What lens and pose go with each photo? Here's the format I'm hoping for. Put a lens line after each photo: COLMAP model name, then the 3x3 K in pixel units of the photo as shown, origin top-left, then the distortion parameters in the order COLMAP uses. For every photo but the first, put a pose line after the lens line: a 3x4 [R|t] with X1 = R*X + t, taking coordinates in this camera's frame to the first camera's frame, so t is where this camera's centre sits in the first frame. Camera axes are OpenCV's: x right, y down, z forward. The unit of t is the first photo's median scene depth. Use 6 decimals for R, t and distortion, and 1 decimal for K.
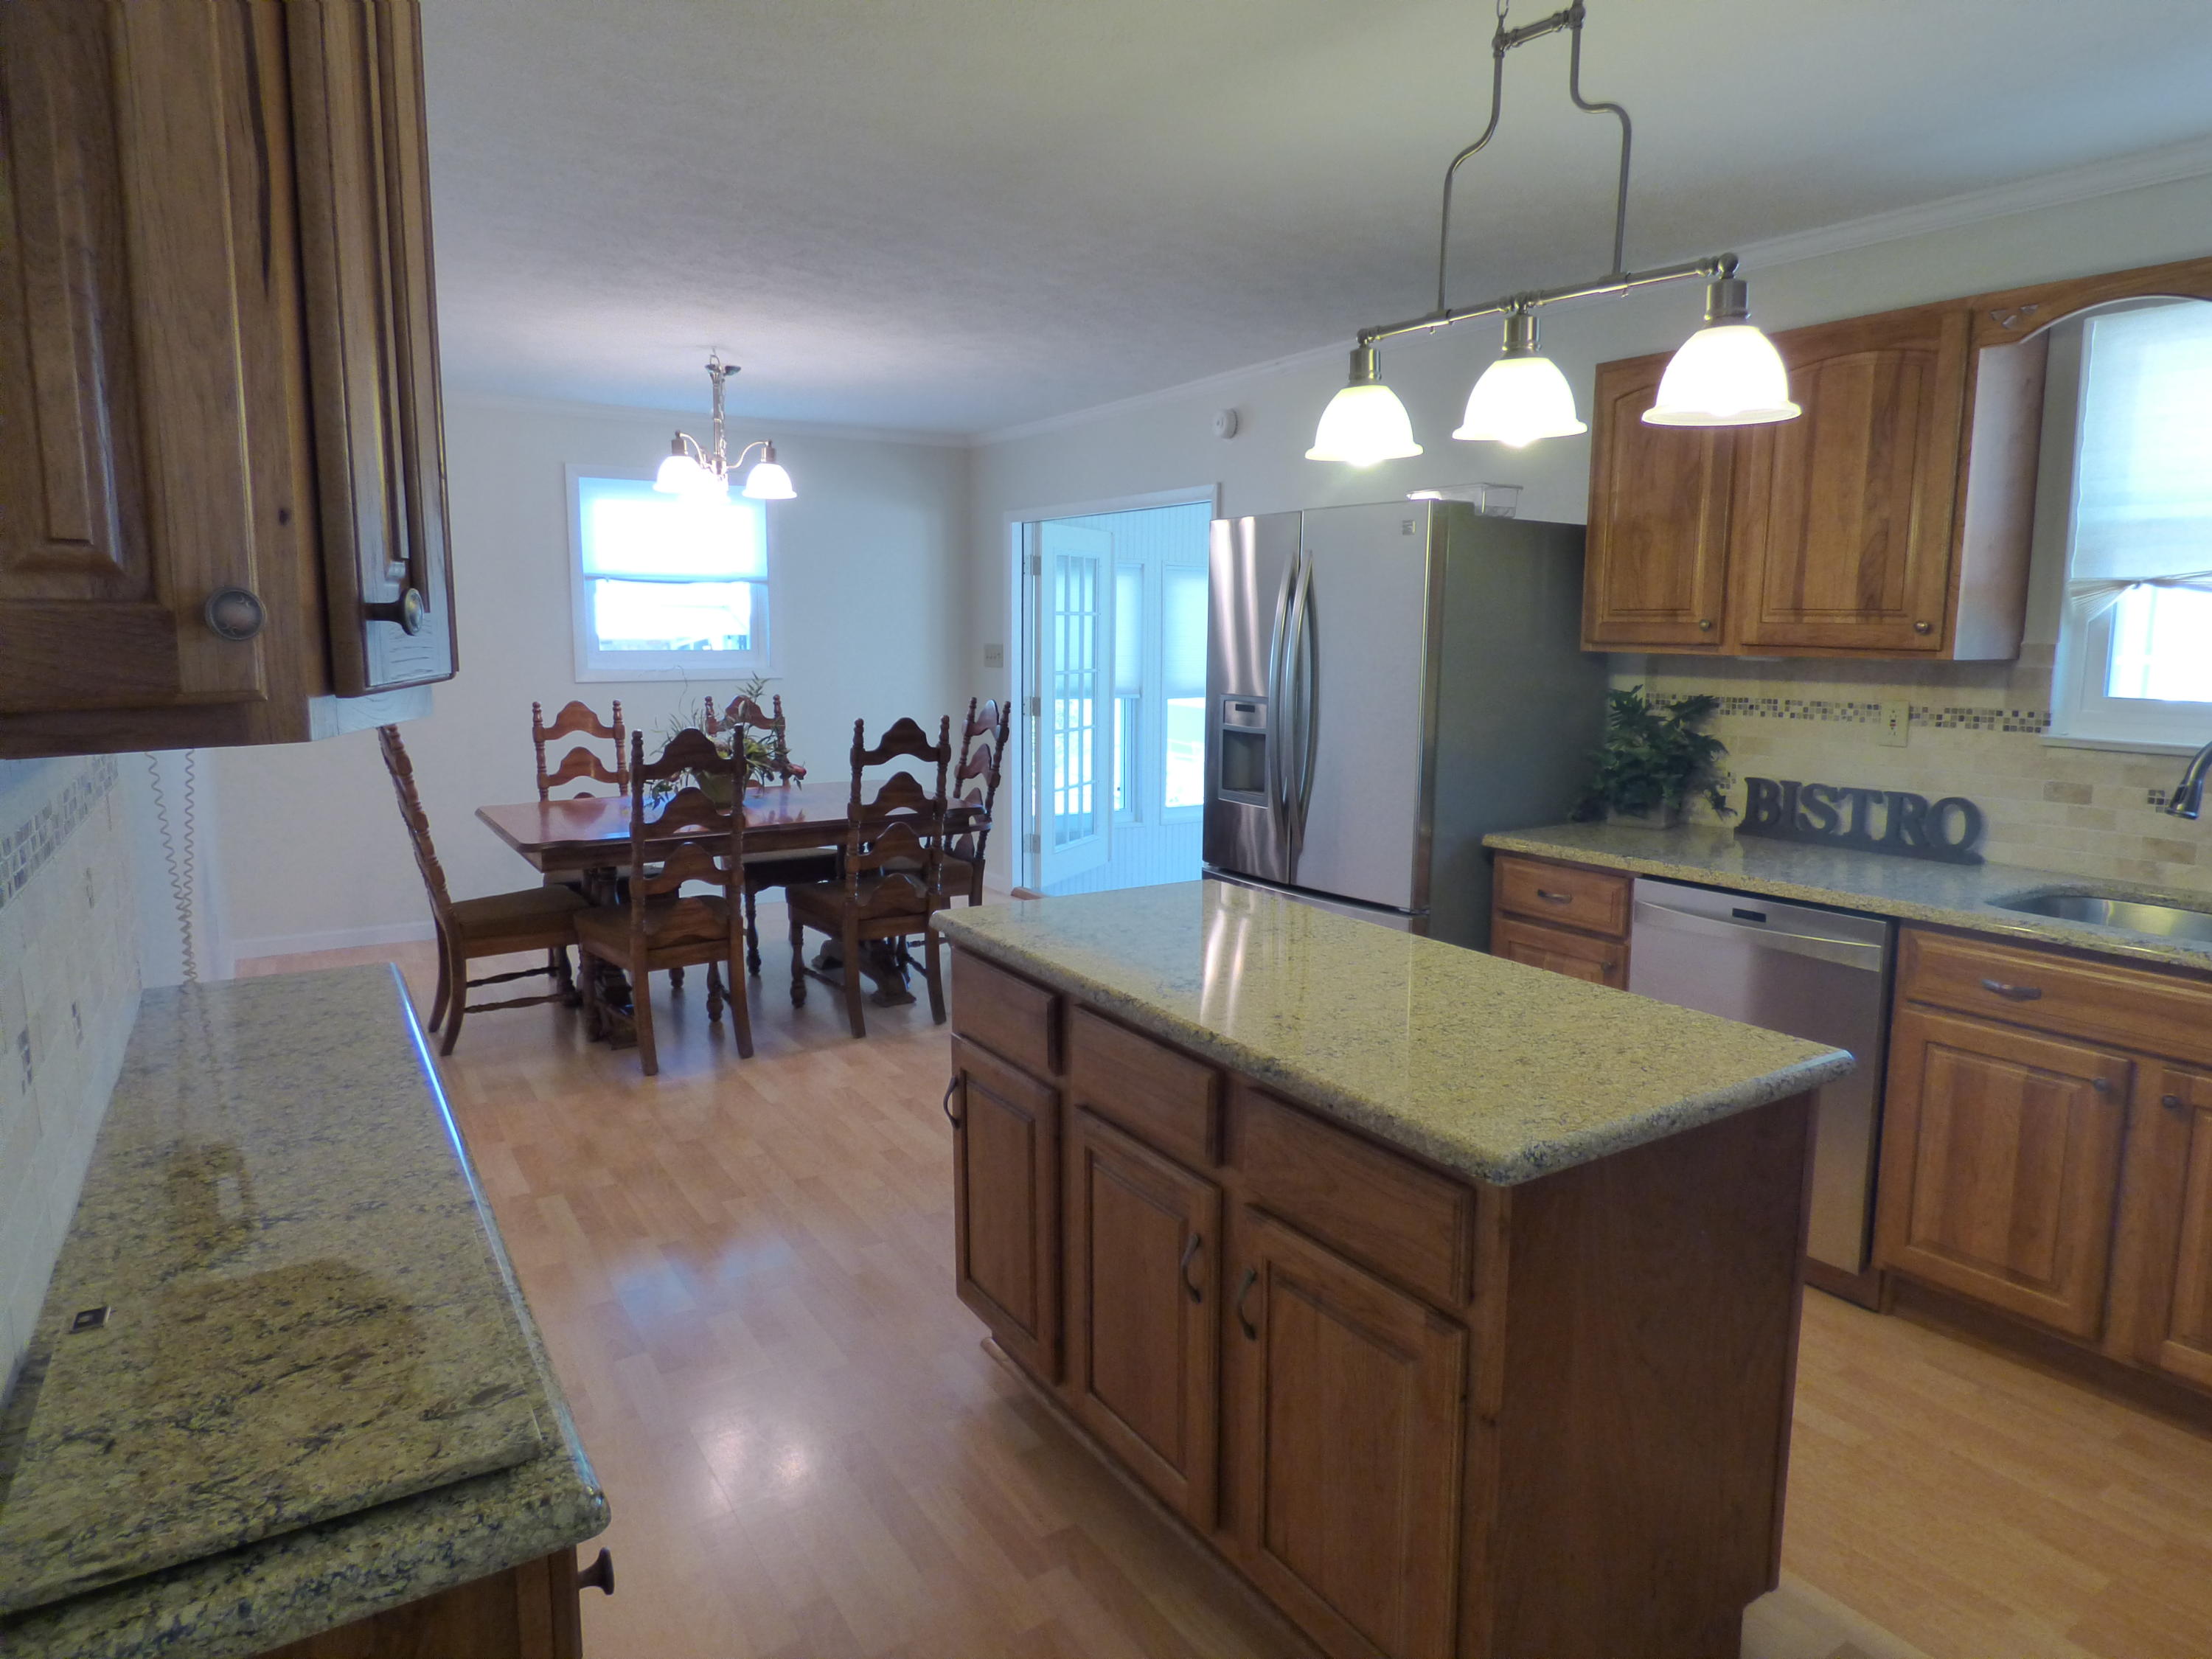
lens RADIAL K [[1343.0, 0, 1100.8], [0, 1343.0, 824.8], [0, 0, 1]] dist [-0.012495, -0.019392]
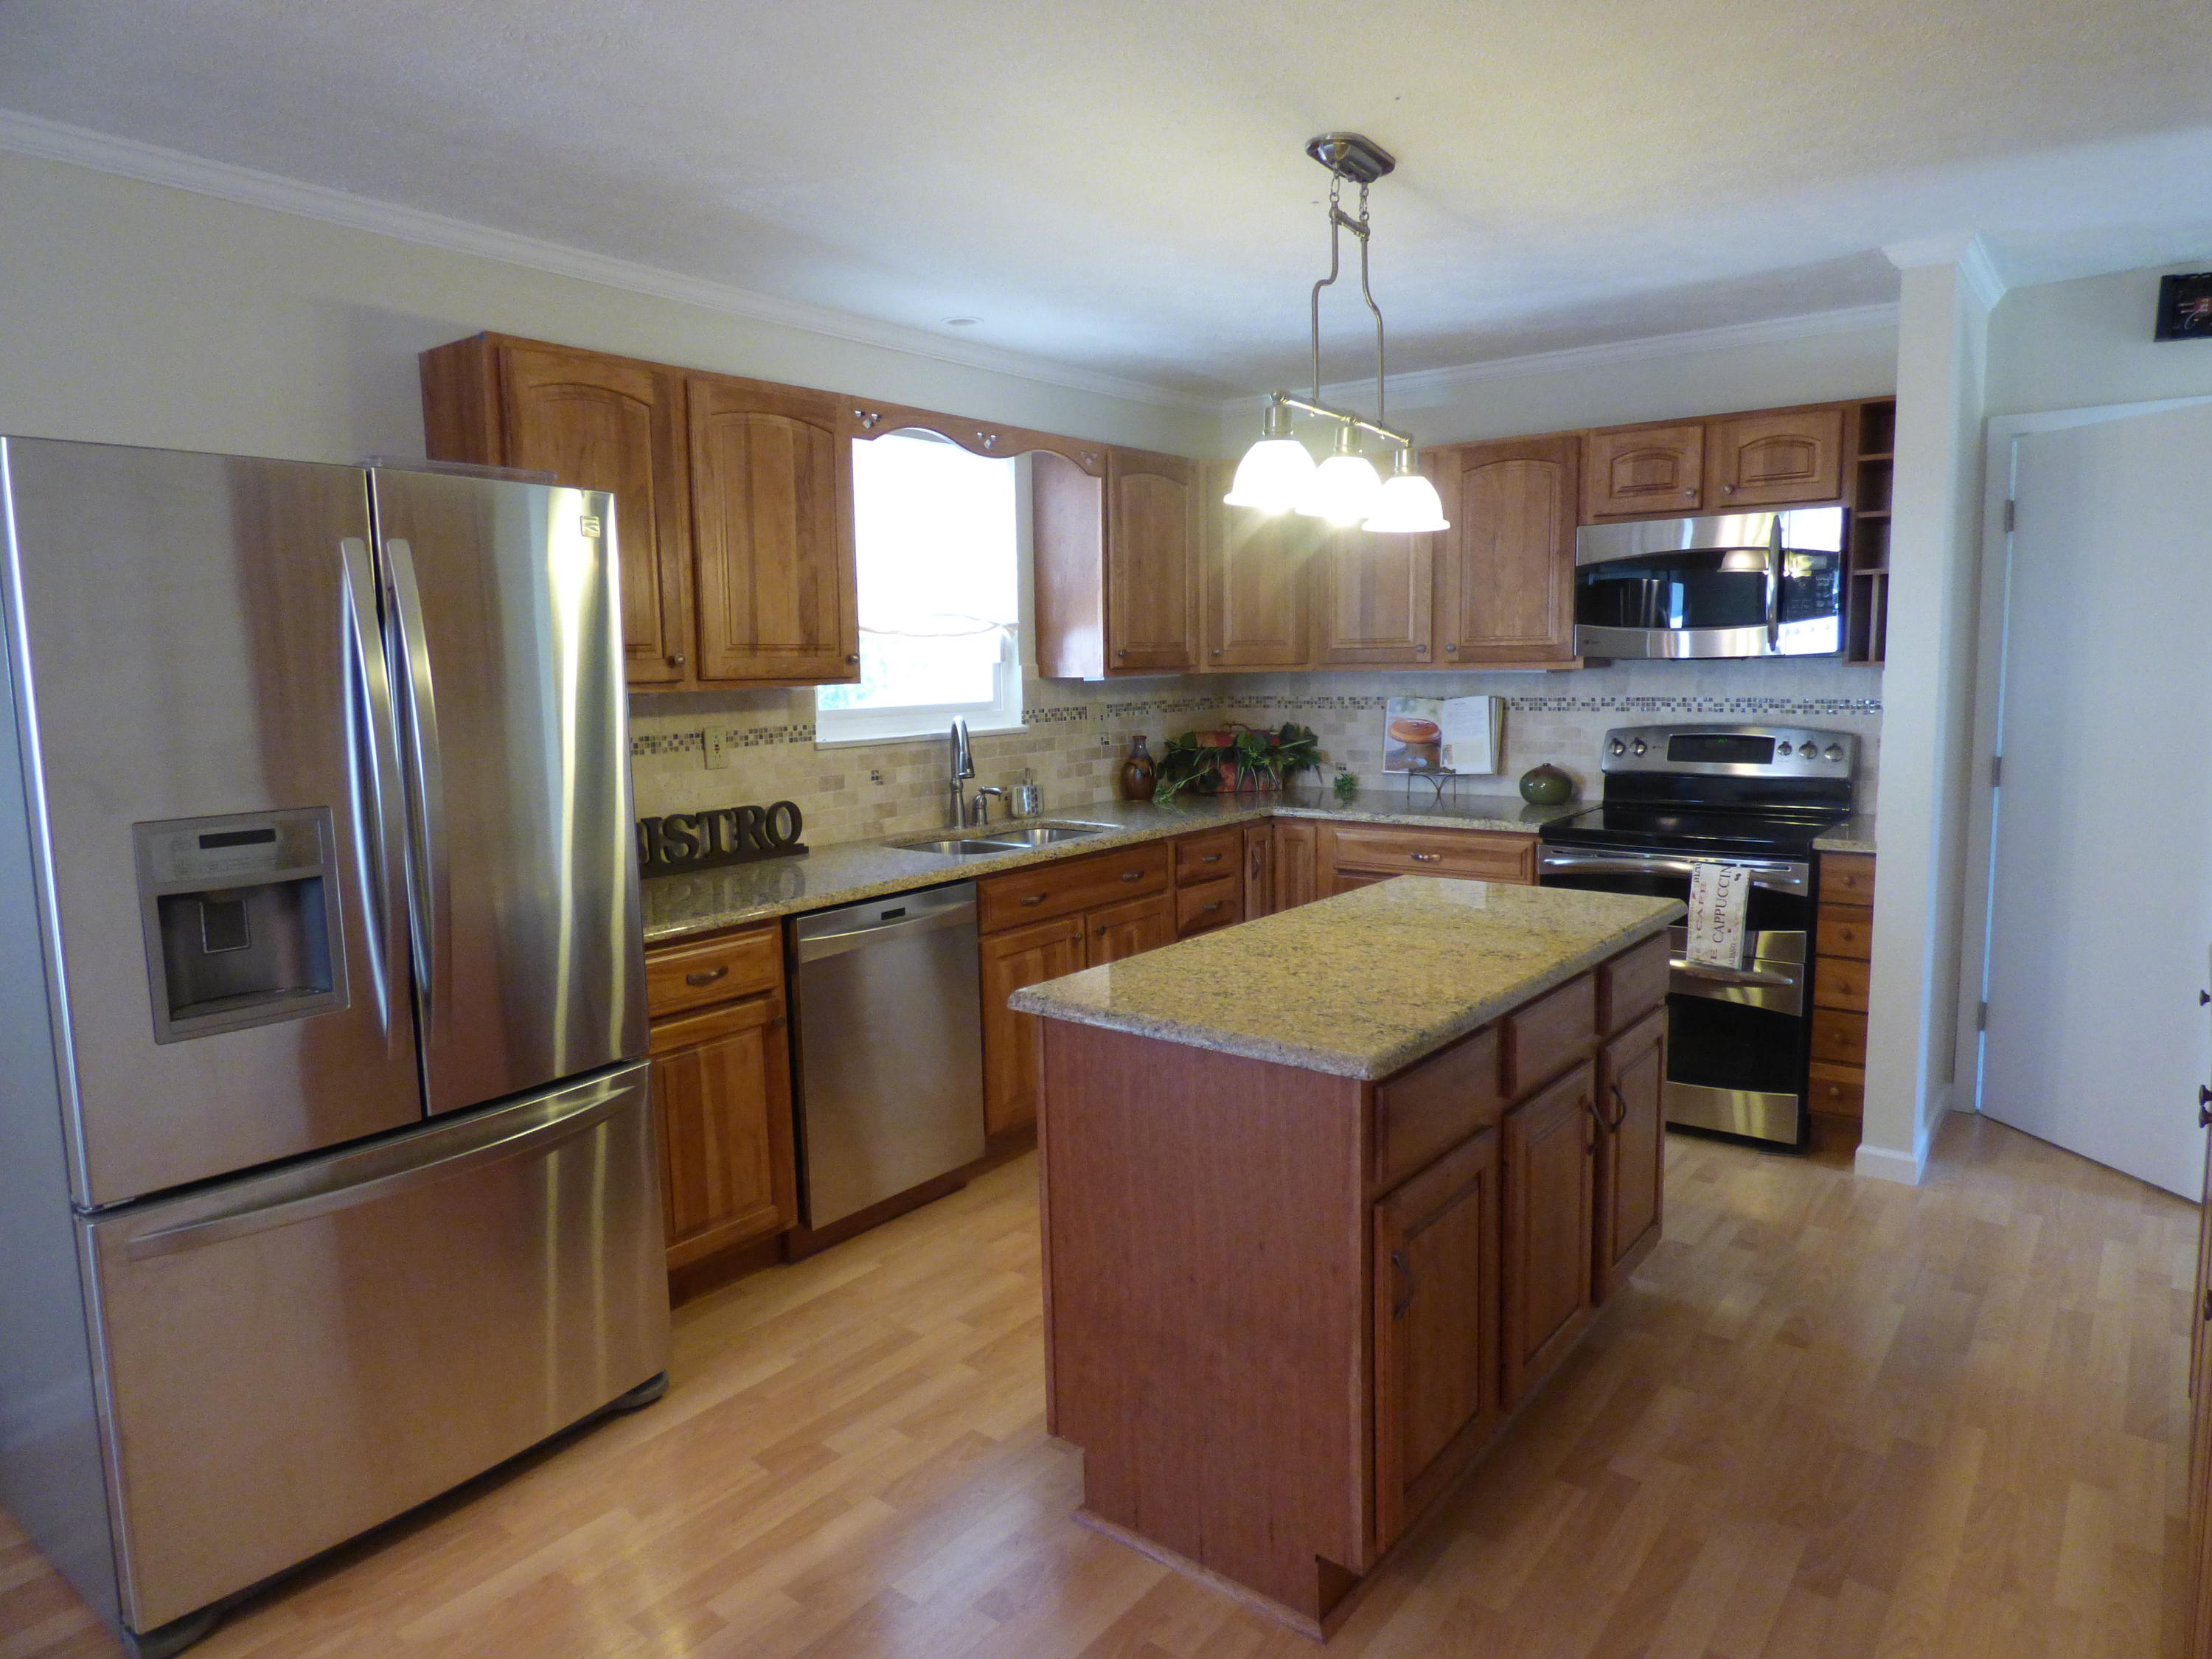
lens RADIAL K [[1355.7, 0, 1106.0], [0, 1355.7, 829.5], [0, 0, 1]] dist [-0.010875, -0.004096]
pose [[-0.325925, -0.112456, 0.938683, -0.612051], [0.158042, 0.972447, 0.171376, -0.161483], [-0.932092, 0.204207, -0.299172, 1.115839]]
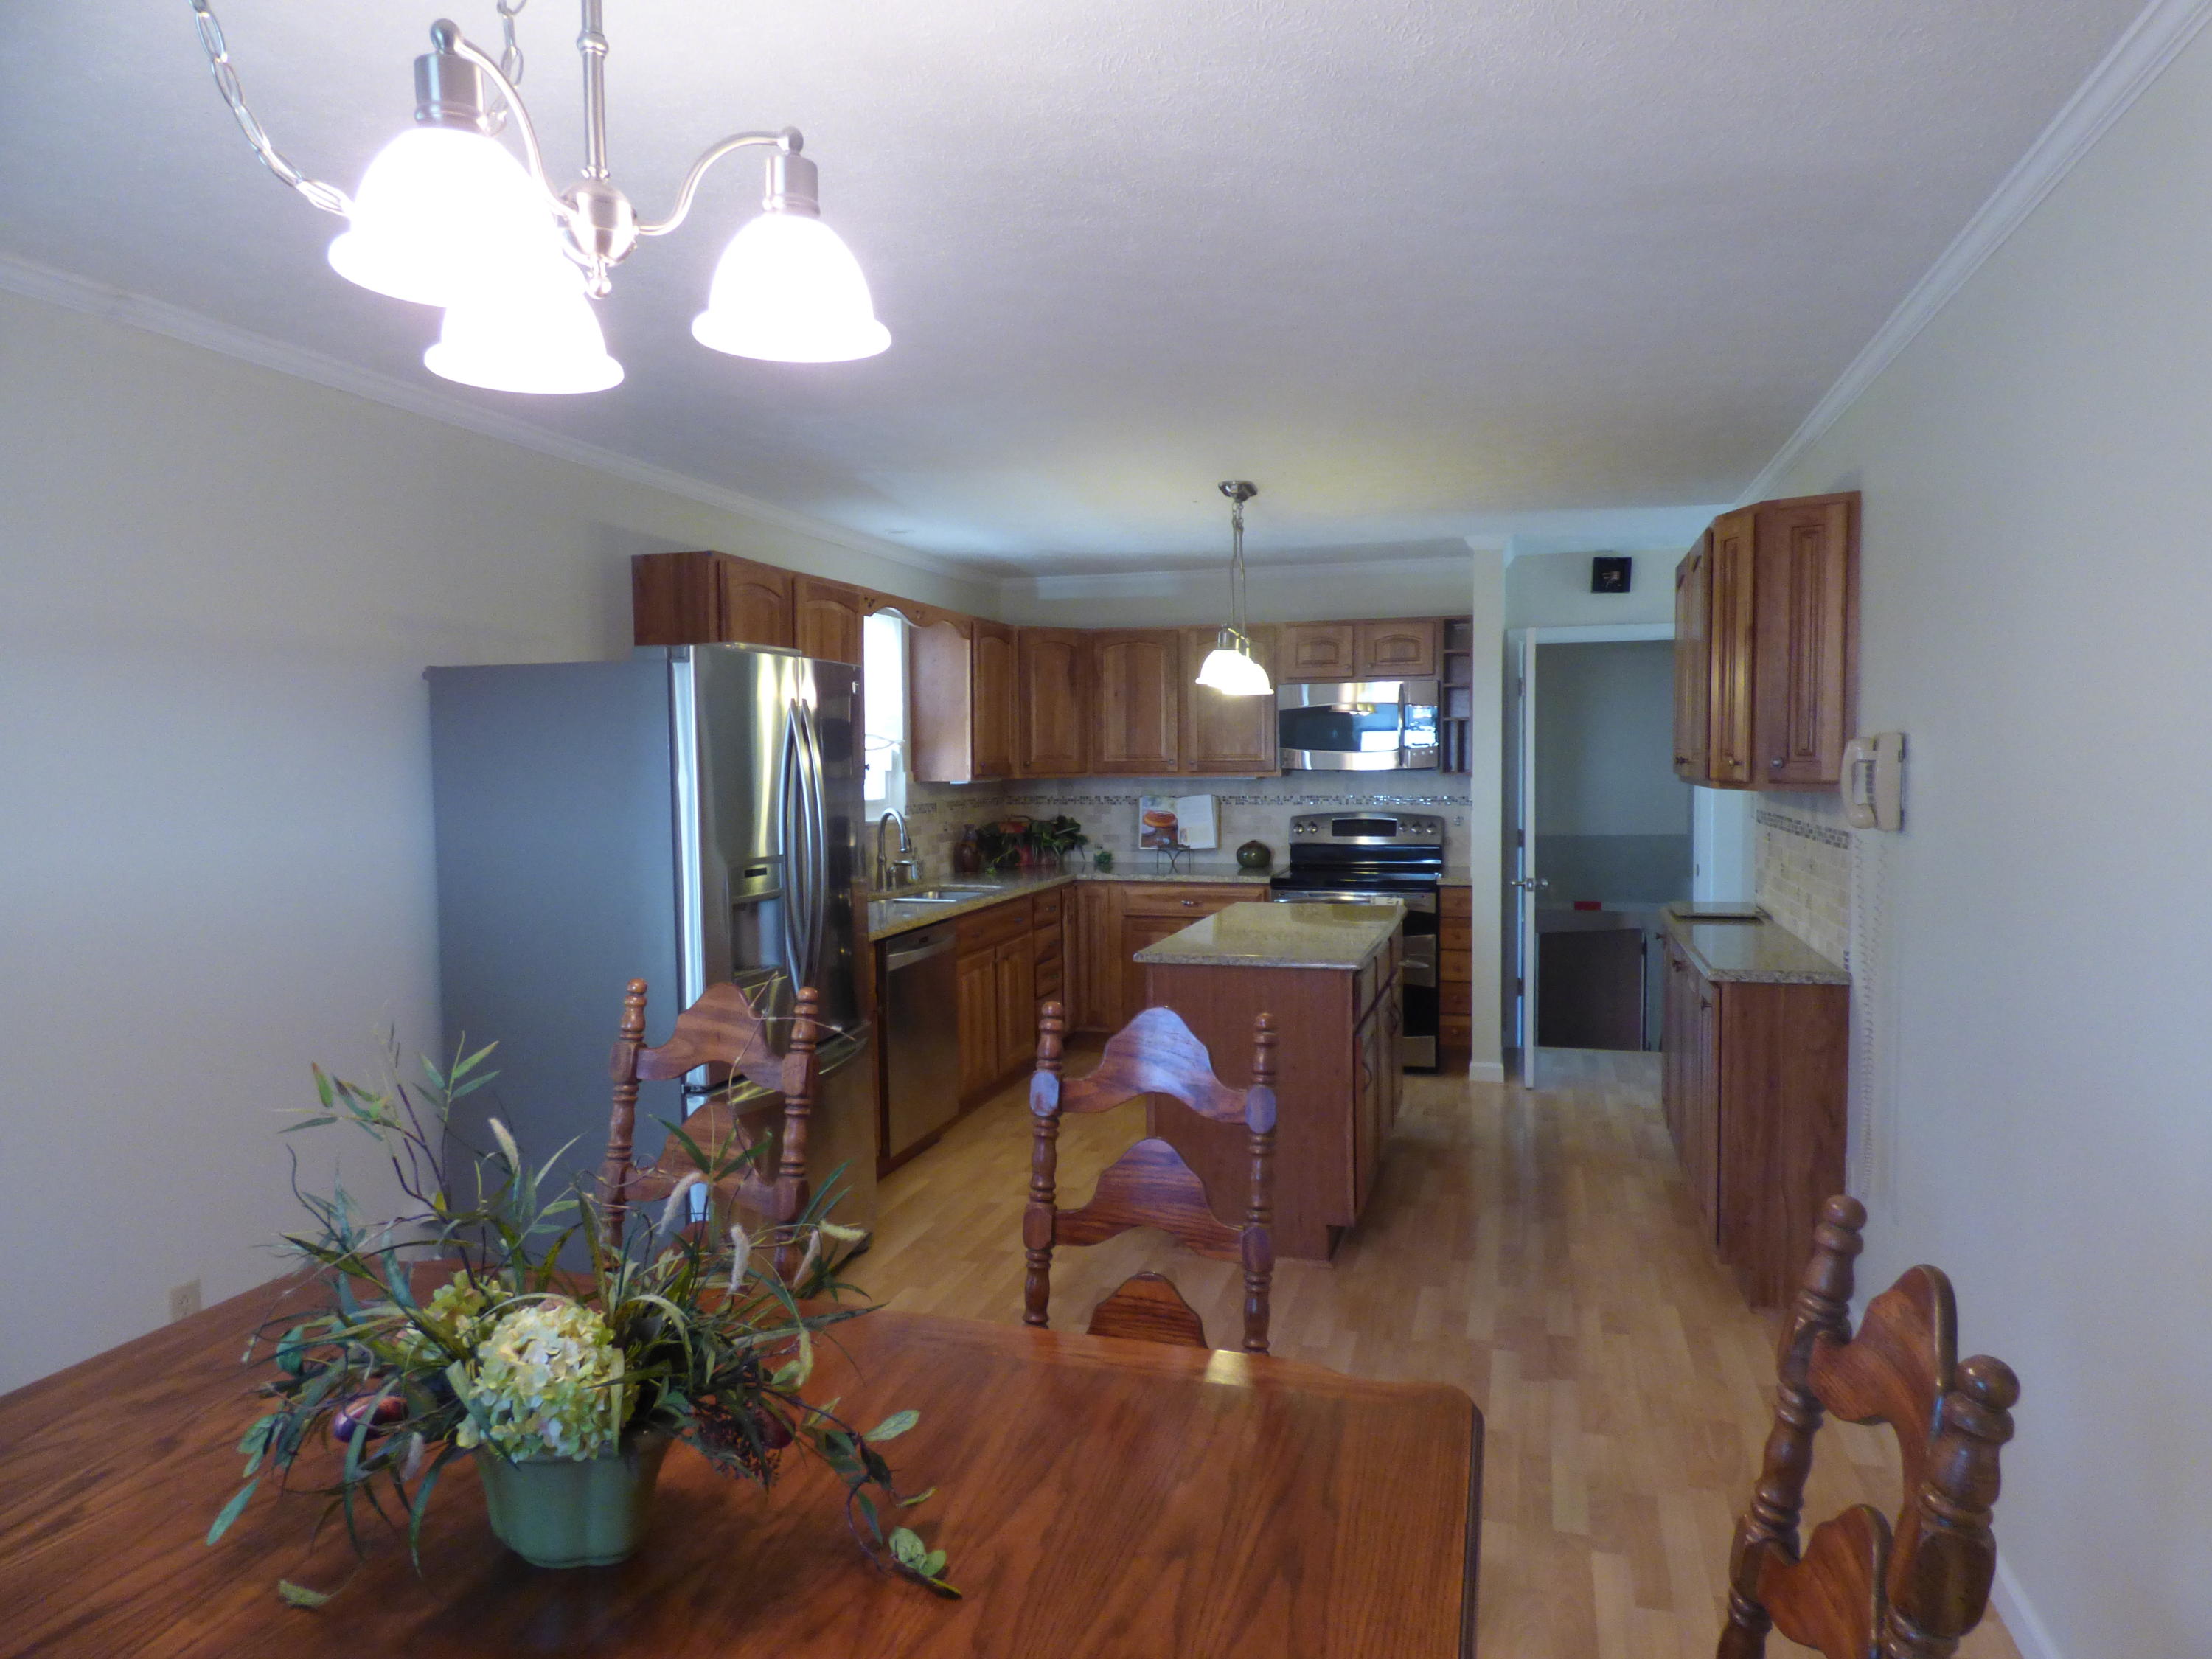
lens RADIAL K [[1377.1, 0, 1094.4], [0, 1377.1, 829.0], [0, 0, 1]] dist [0.004773, -0.000381]
pose [[-0.645078, -0.032610, 0.763421, -0.914300], [0.122666, 0.981712, 0.145585, -0.277842], [-0.754207, 0.187559, -0.629280, 1.816899]]
